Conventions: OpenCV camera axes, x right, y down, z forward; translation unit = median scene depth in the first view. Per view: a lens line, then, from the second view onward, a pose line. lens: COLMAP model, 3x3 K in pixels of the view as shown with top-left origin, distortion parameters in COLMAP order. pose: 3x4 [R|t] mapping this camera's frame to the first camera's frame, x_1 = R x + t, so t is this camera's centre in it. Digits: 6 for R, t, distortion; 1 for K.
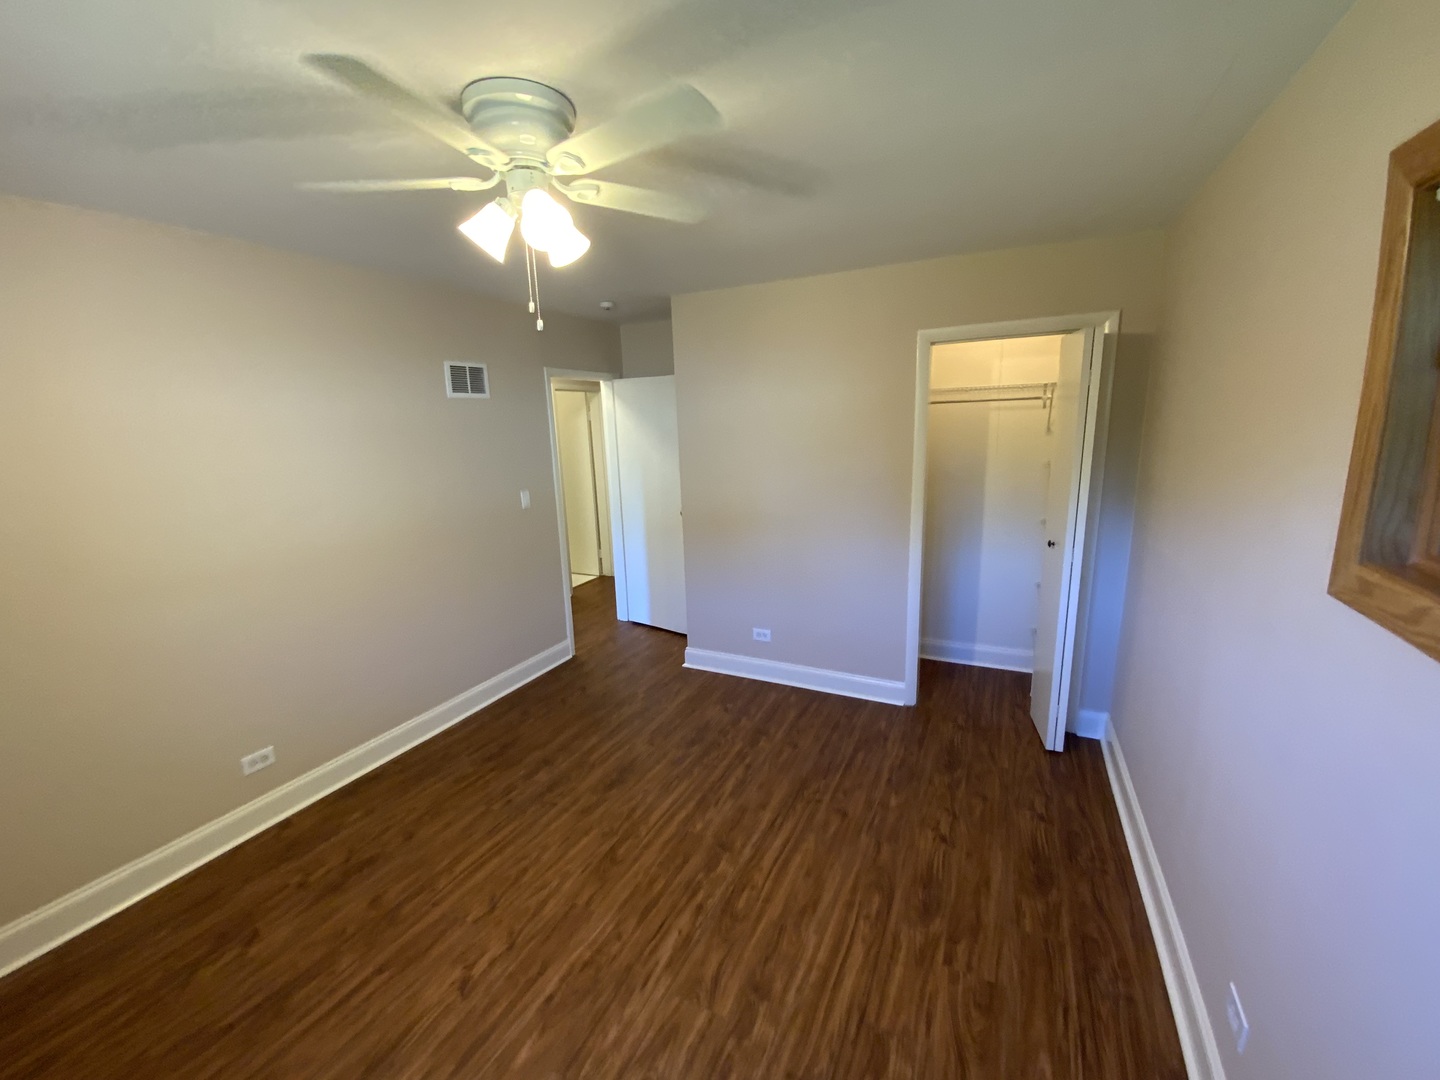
lens RADIAL K [[583.1, 0, 725.9], [0, 583.1, 542.0], [0, 0, 1]] dist [0.025304, -0.021321]
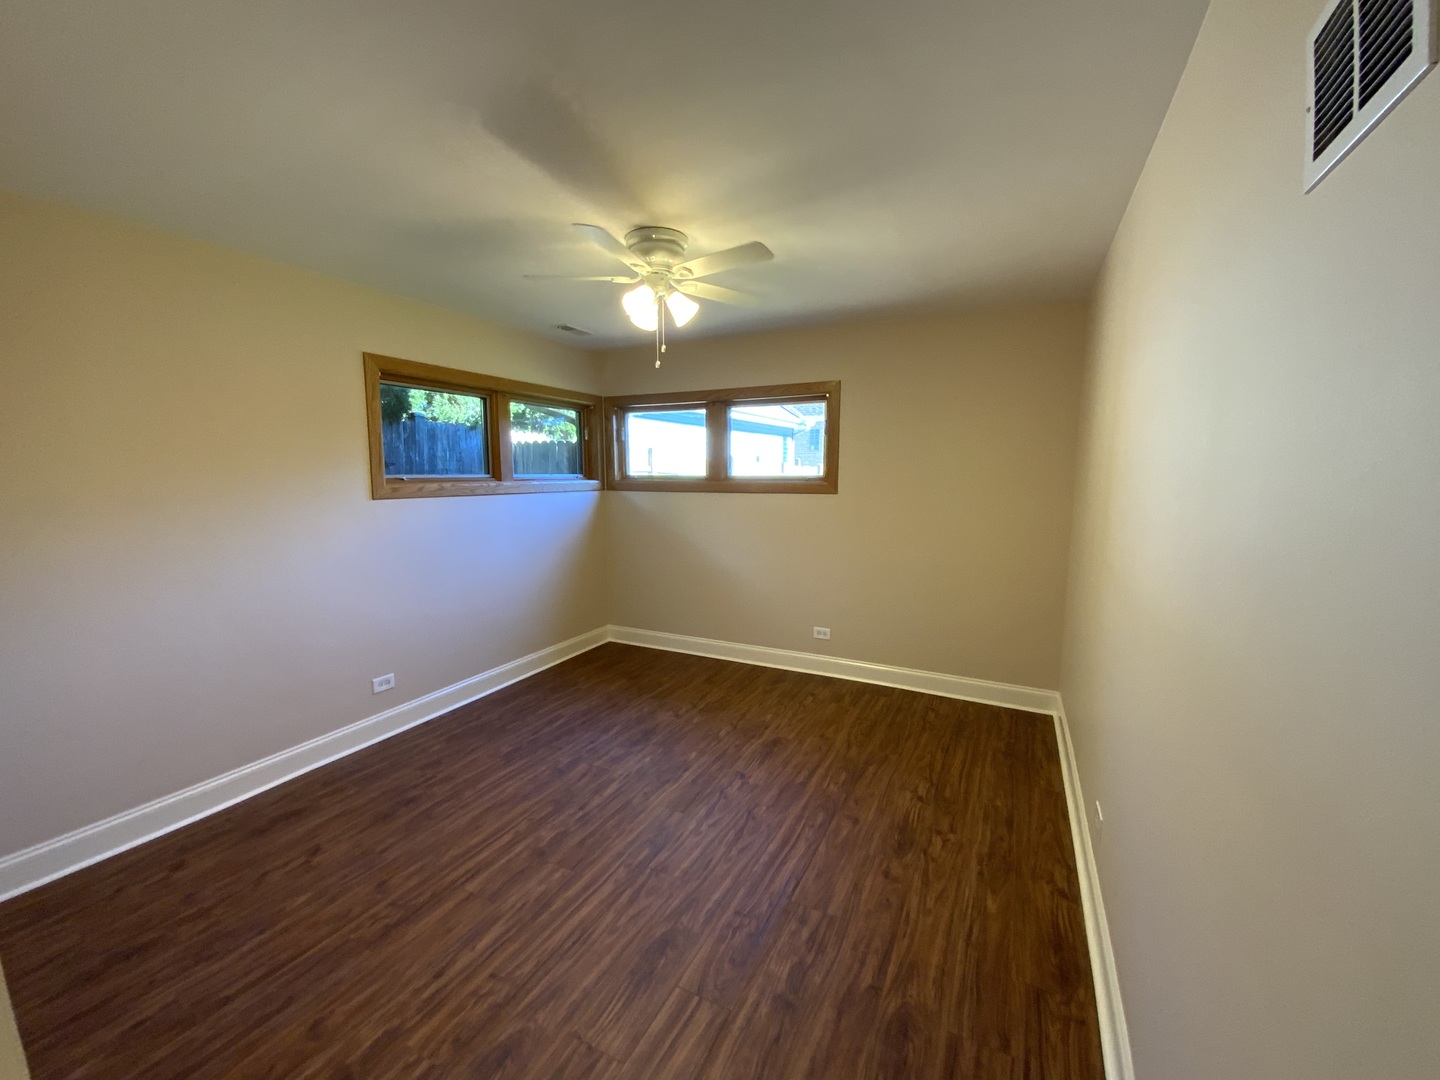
lens RADIAL K [[583.1, 0, 725.9], [0, 583.1, 542.0], [0, 0, 1]] dist [0.025304, -0.021321]
pose [[-0.999444, 0.027686, 0.018579, -0.341546], [0.032191, 0.946397, 0.321396, -0.269306], [-0.008684, 0.321816, -0.946762, 1.744100]]
